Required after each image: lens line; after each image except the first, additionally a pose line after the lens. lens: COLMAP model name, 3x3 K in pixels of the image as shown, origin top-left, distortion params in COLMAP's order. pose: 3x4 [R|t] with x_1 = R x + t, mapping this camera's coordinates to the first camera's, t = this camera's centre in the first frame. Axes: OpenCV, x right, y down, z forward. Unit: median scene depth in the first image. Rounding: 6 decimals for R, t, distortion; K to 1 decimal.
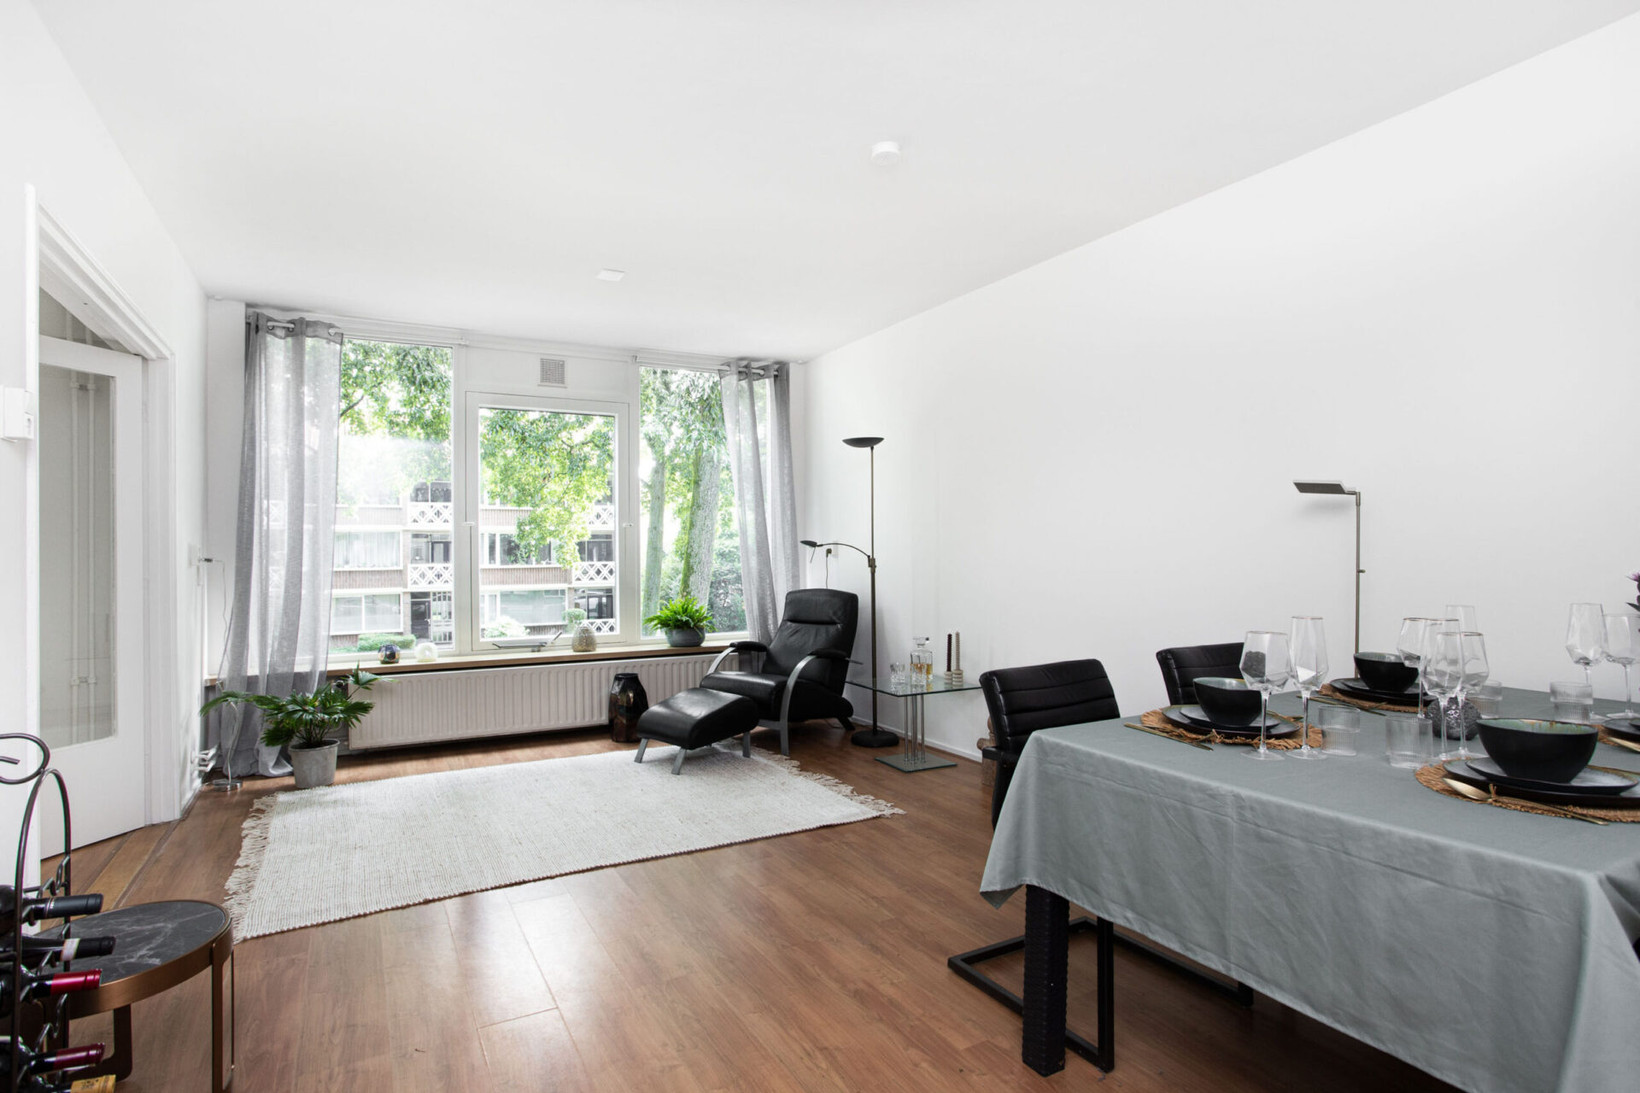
lens RADIAL K [[812.6, 0, 767.1], [0, 812.6, 547.7], [0, 0, 1]] dist [-0.052194, 0.027240]
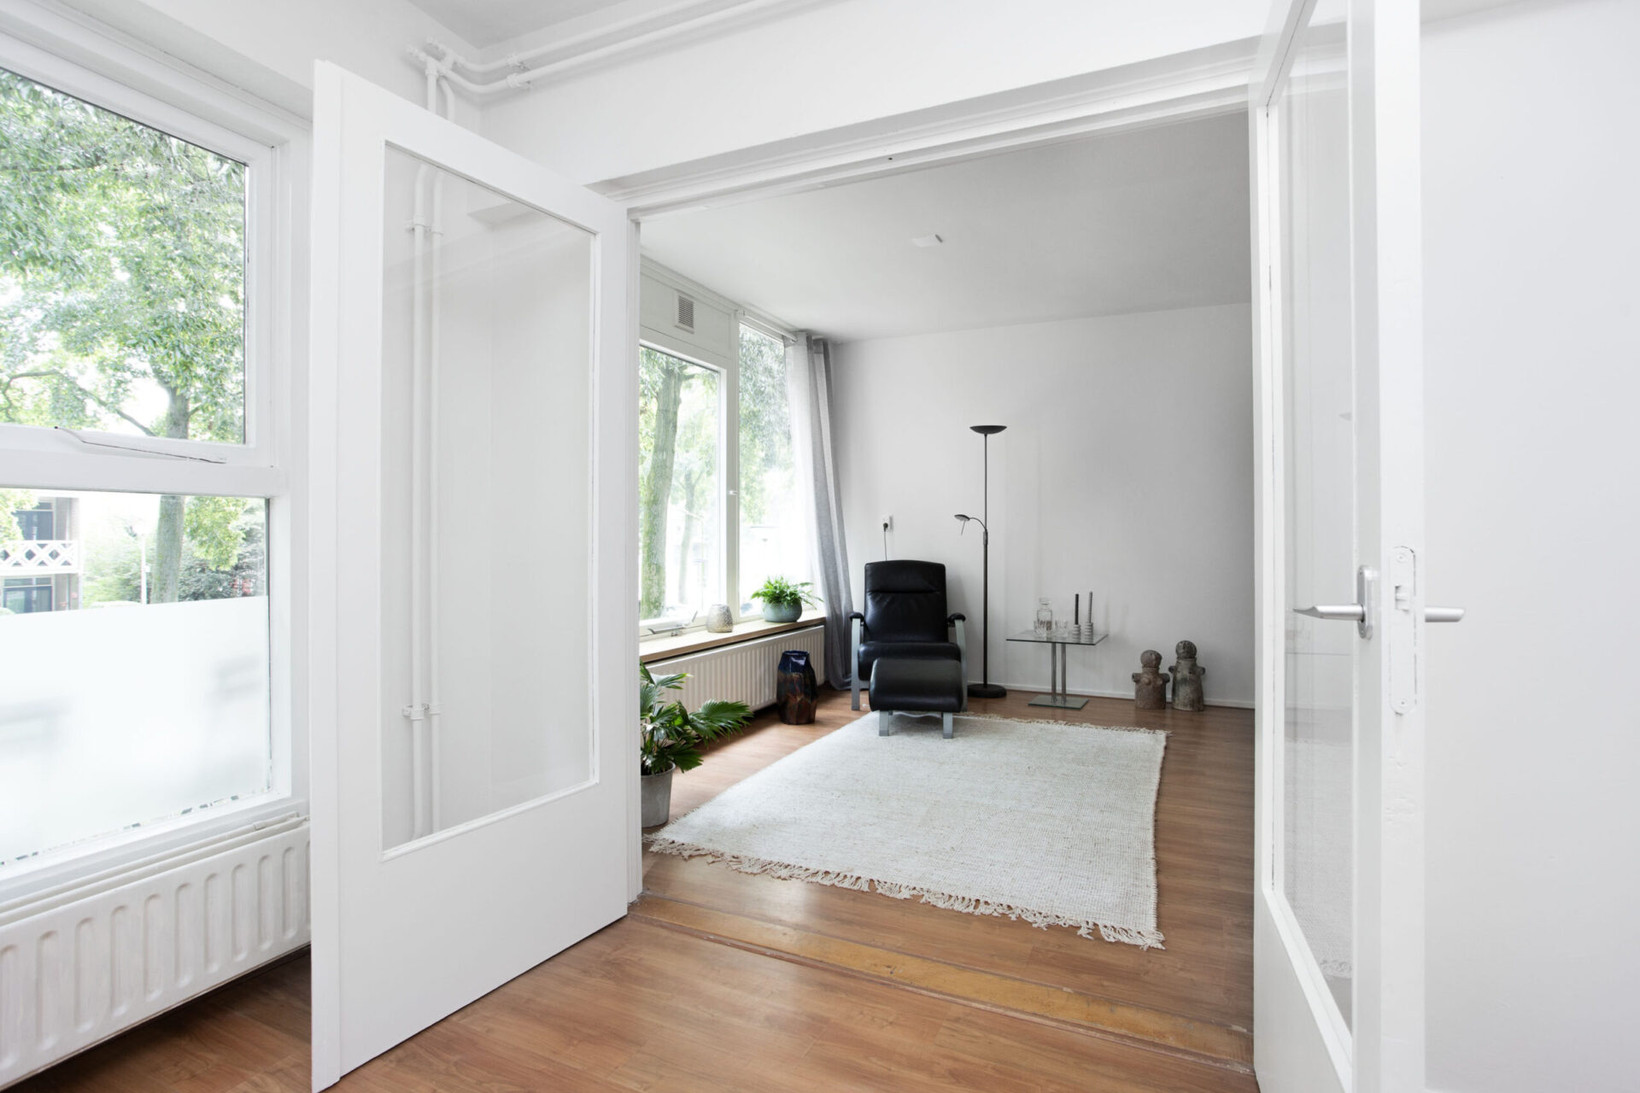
lens RADIAL K [[812.6, 0, 795.8], [0, 812.6, 521.7], [0, 0, 1]] dist [-0.052194, 0.027240]
pose [[0.790677, 0.025675, 0.611695, -0.933200], [-0.017008, 0.999656, -0.019975, 0.030476], [-0.611998, 0.005390, 0.790841, 0.319074]]
